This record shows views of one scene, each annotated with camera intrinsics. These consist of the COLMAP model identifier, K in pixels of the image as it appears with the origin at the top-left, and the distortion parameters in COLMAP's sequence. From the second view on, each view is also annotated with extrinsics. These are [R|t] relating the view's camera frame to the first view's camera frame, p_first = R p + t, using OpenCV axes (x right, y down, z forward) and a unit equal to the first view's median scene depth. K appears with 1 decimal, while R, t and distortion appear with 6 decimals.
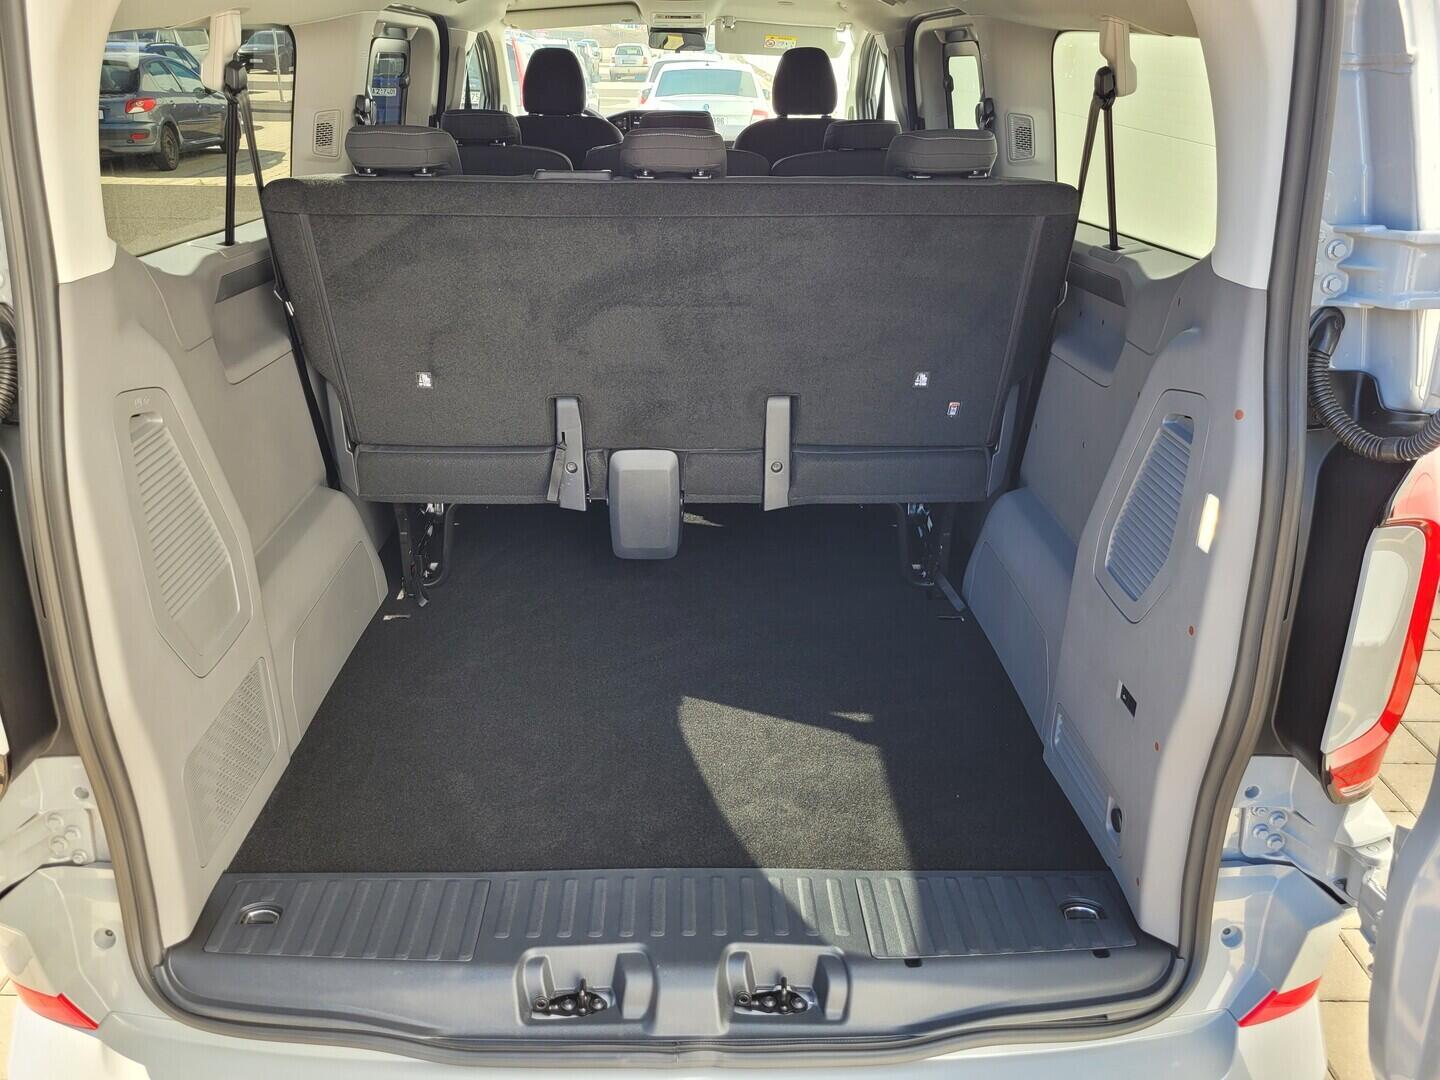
lens RADIAL K [[1108.1, 0, 720.0], [0, 1108.1, 540.0], [0, 0, 1]] dist [0.032880, 0.001909]
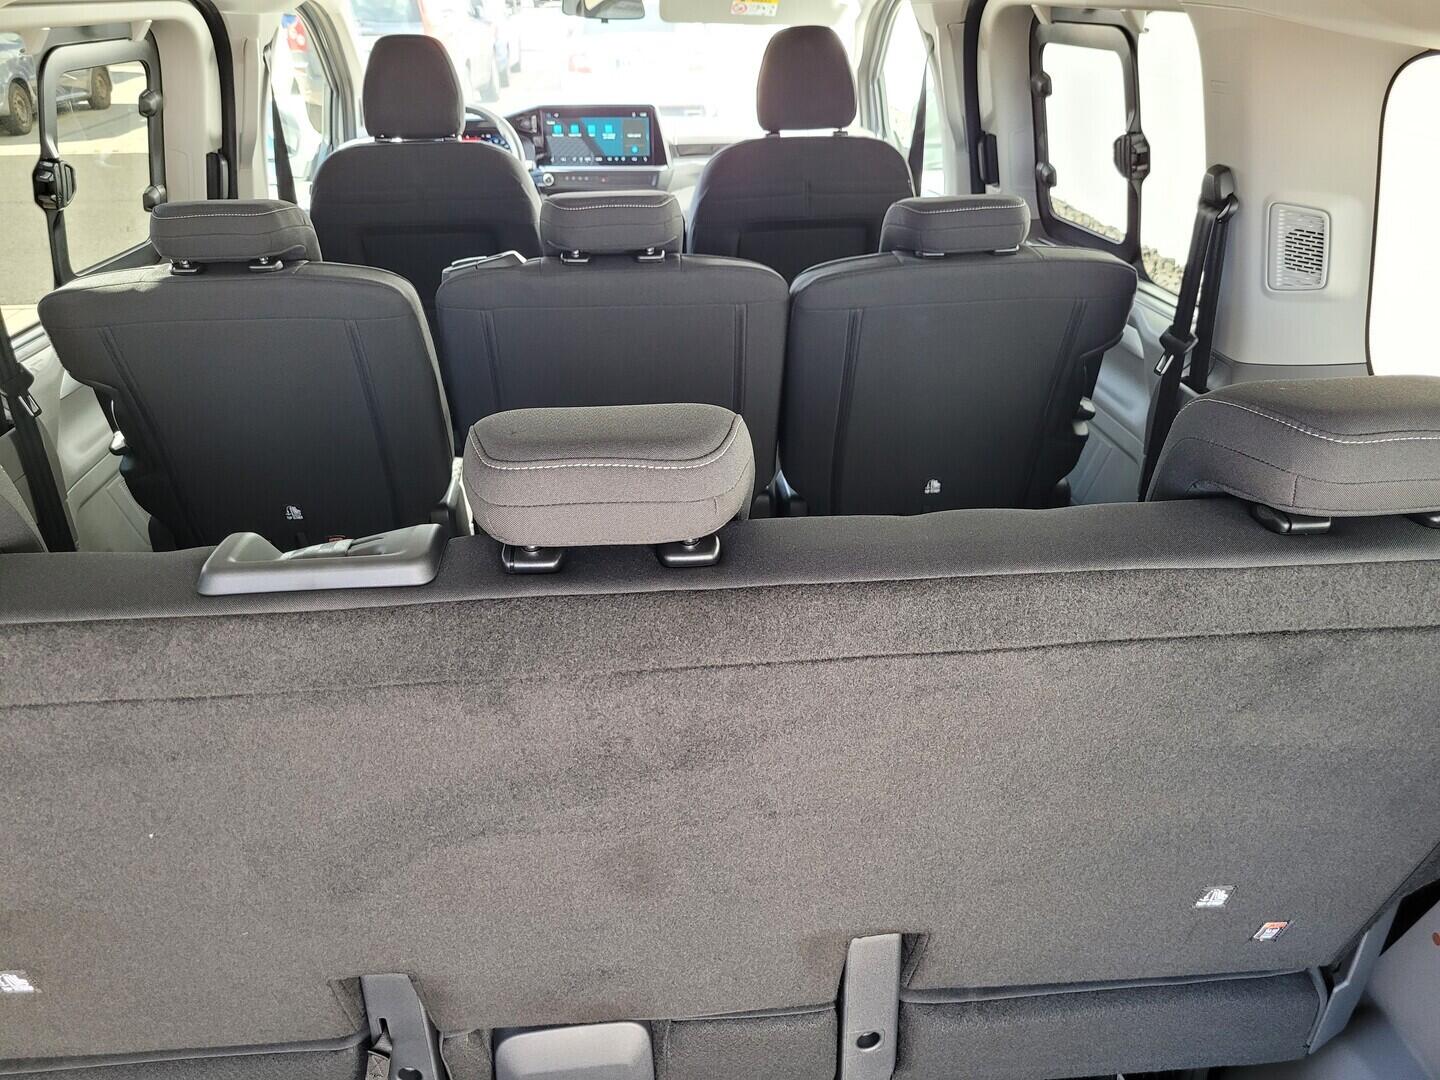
lens RADIAL K [[1144.1, 0, 720.0], [0, 1144.1, 540.0], [0, 0, 1]] dist [0.014933, 0.011522]
pose [[0.998260, -0.041267, 0.042109, -0.012924], [0.039280, 0.998124, 0.046962, -0.190379], [-0.043968, -0.045227, 0.998009, 0.350898]]
